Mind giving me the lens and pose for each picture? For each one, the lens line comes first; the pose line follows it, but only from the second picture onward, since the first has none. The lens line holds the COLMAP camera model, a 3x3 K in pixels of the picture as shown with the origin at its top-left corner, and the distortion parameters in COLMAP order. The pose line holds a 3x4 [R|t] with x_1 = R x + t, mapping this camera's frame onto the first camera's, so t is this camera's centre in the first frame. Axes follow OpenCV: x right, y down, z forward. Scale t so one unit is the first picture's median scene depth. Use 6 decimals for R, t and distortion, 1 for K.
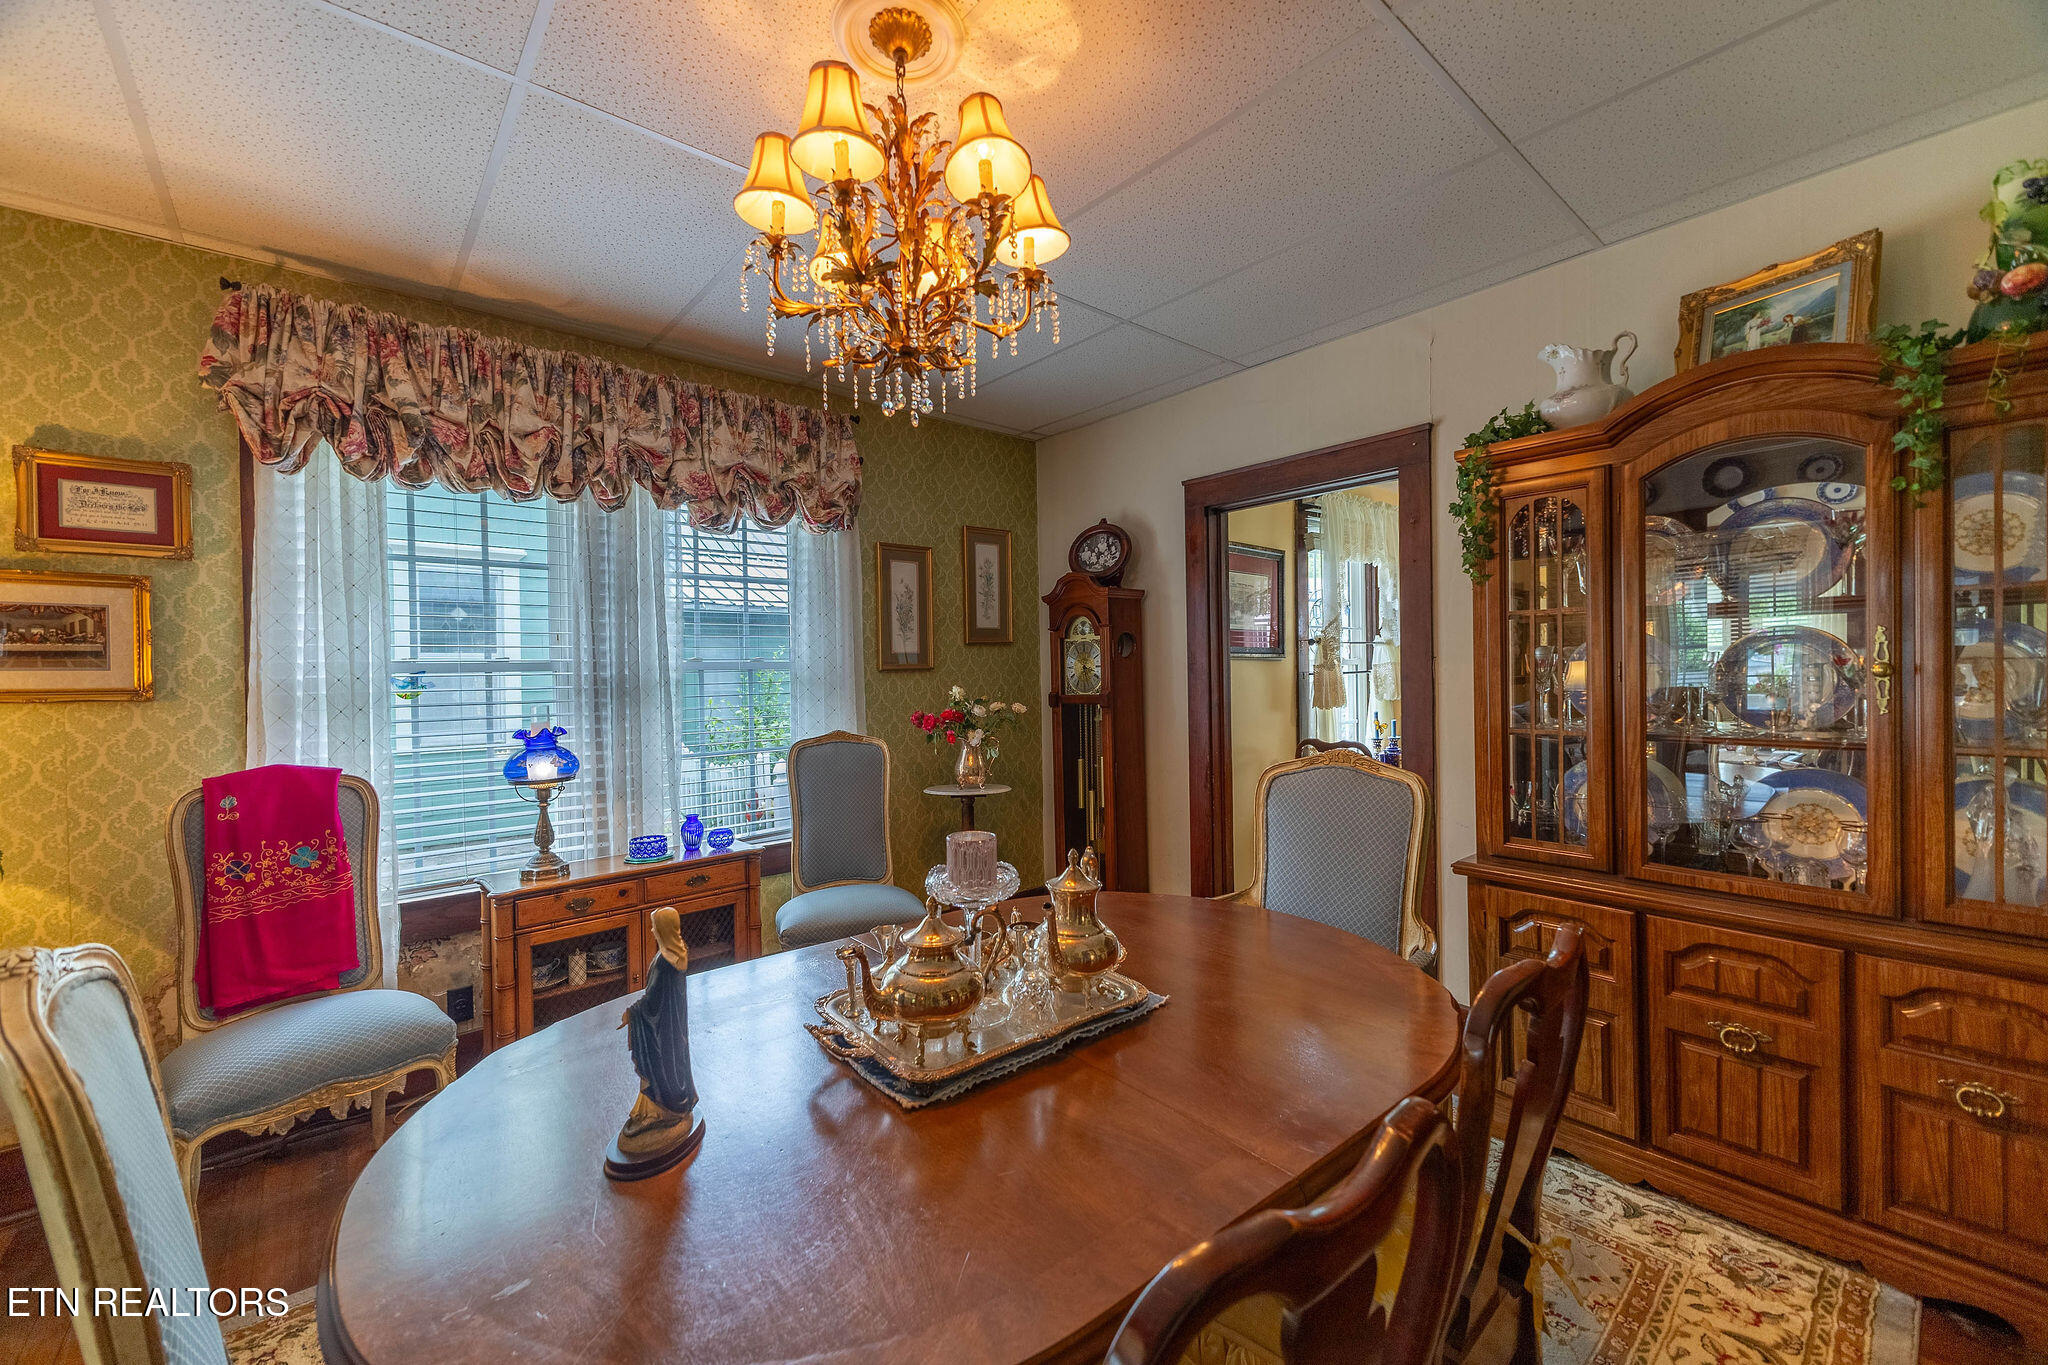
lens RADIAL K [[809.0, 0, 1024.0], [0, 809.0, 682.5], [0, 0, 1]] dist [-0.002044, -0.000401]
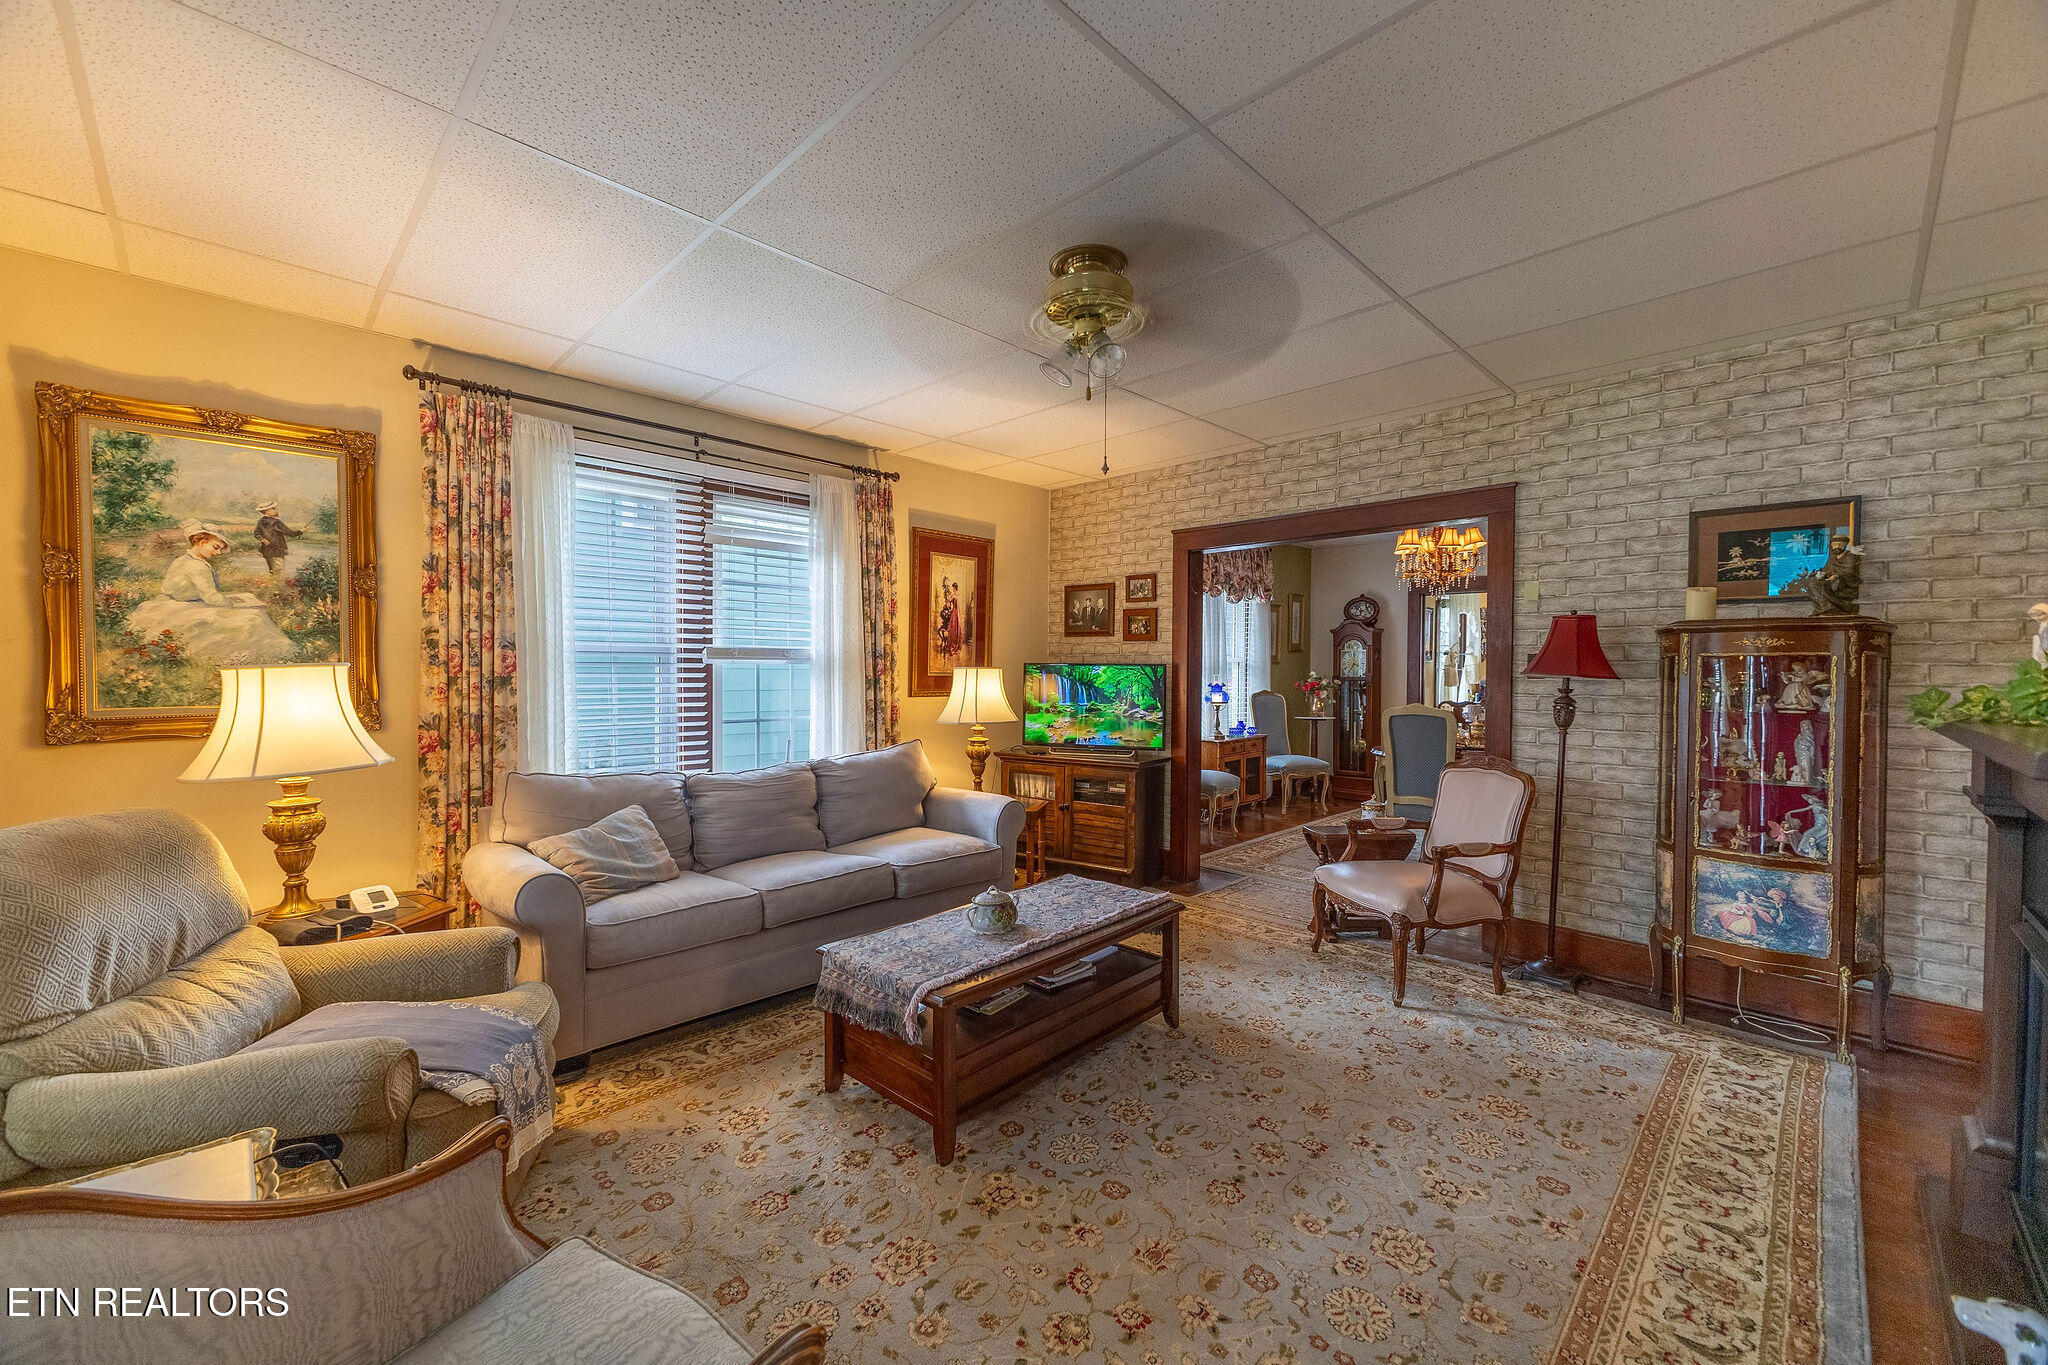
lens RADIAL K [[809.0, 0, 1024.0], [0, 809.0, 682.5], [0, 0, 1]] dist [-0.002044, -0.000401]
pose [[0.997506, 0.016134, 0.068715, -1.297543], [-0.016692, 0.999832, 0.007544, 0.040314], [-0.068582, -0.008672, 0.997608, -1.472251]]
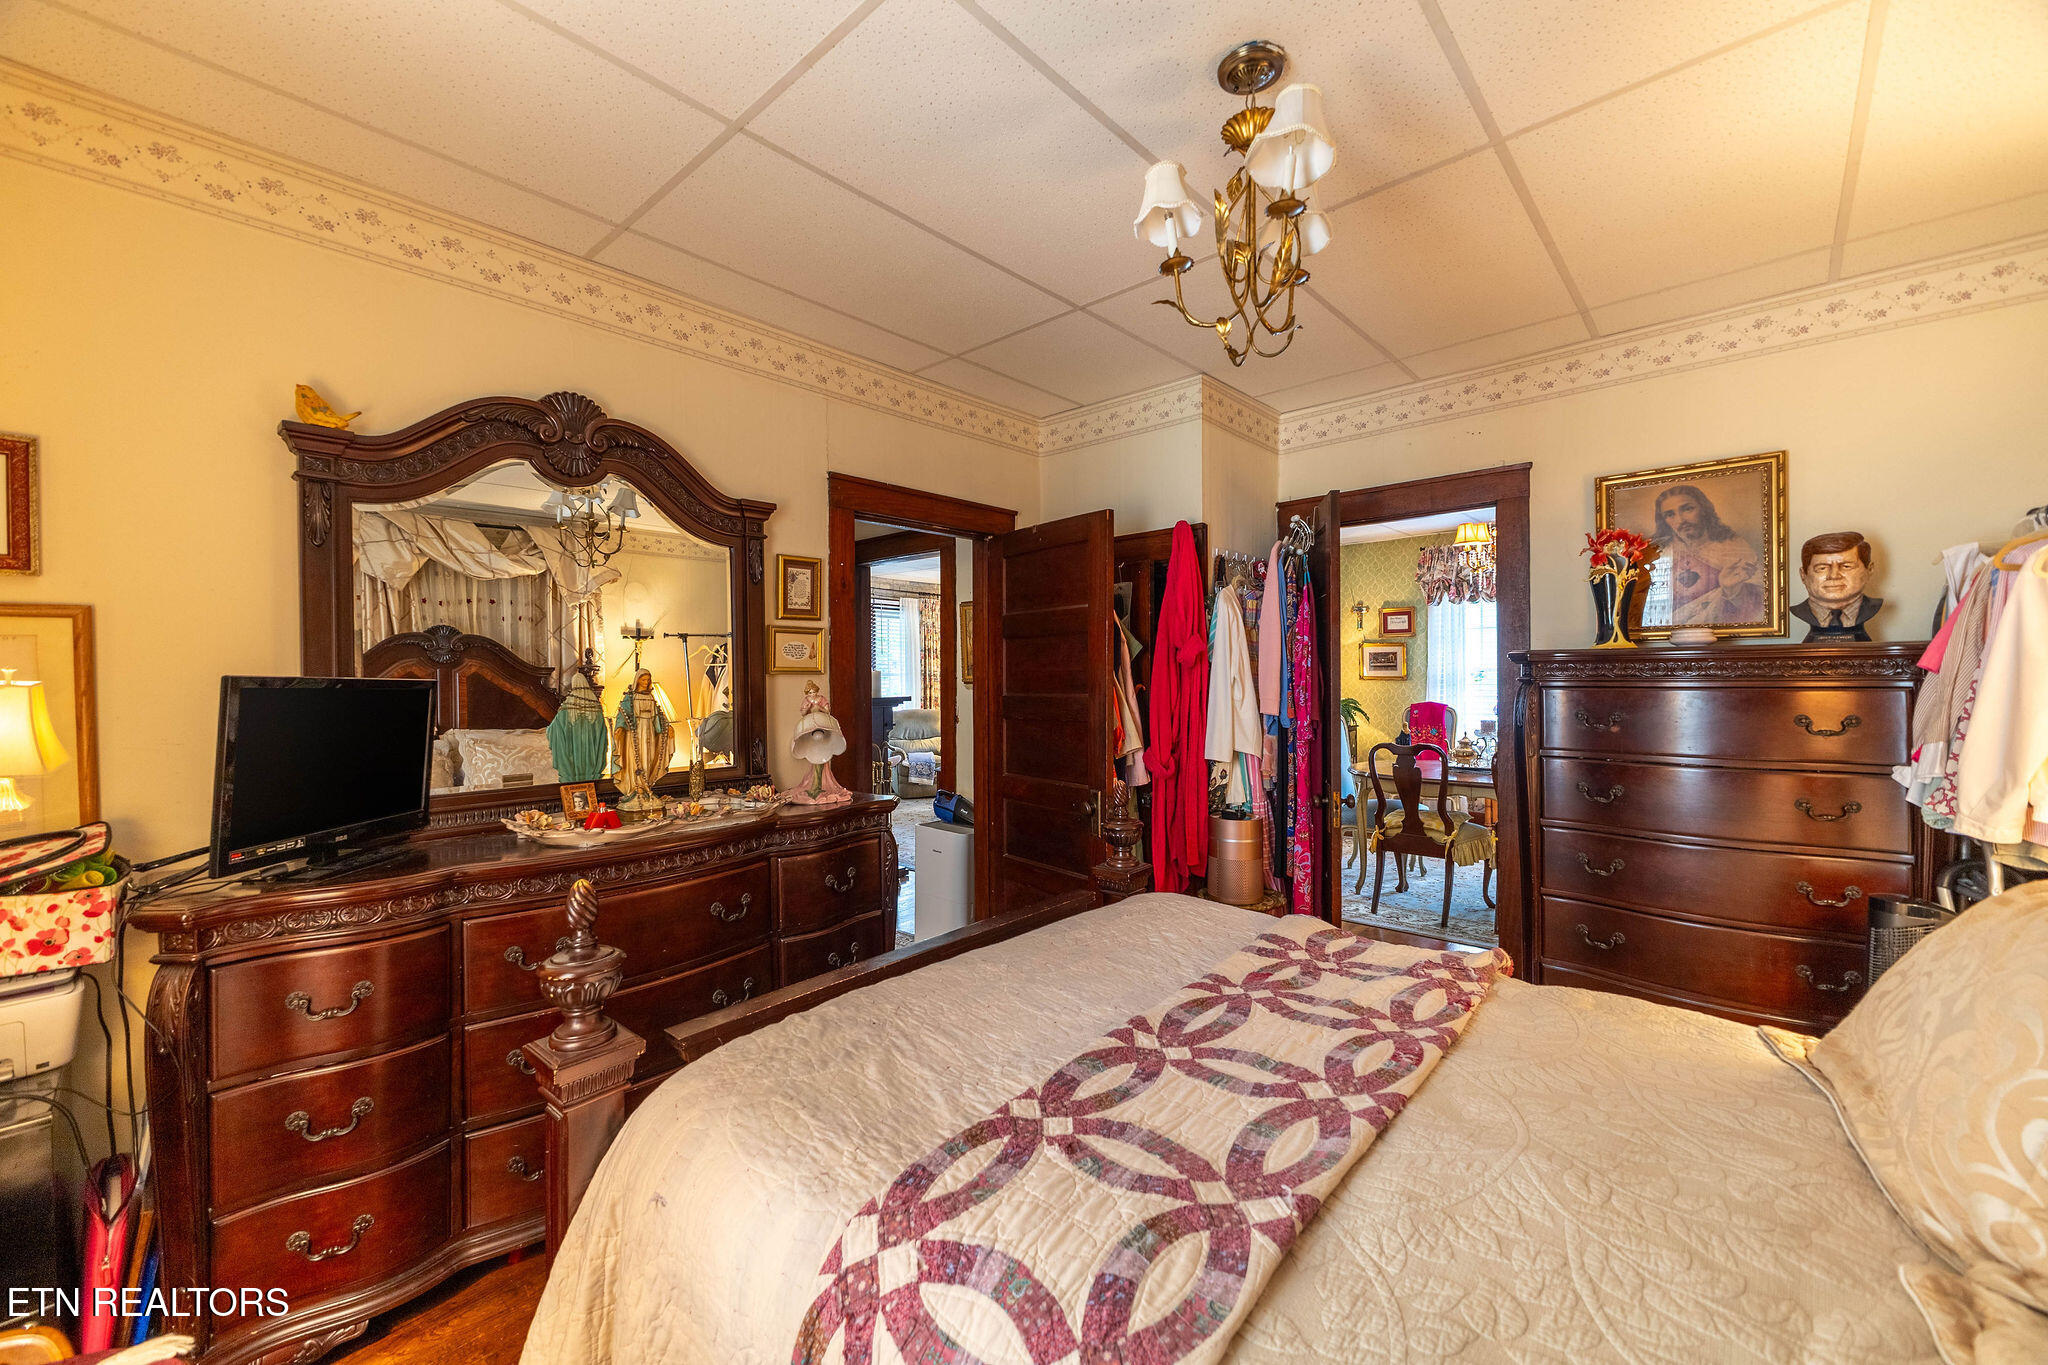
lens RADIAL K [[809.0, 0, 1024.0], [0, 809.0, 682.5], [0, 0, 1]] dist [-0.002044, -0.000401]
pose [[0.109479, 0.019668, -0.993795, 1.618664], [-0.006631, 0.999796, 0.019056, -0.016376], [0.993967, 0.004503, 0.109587, -0.725260]]
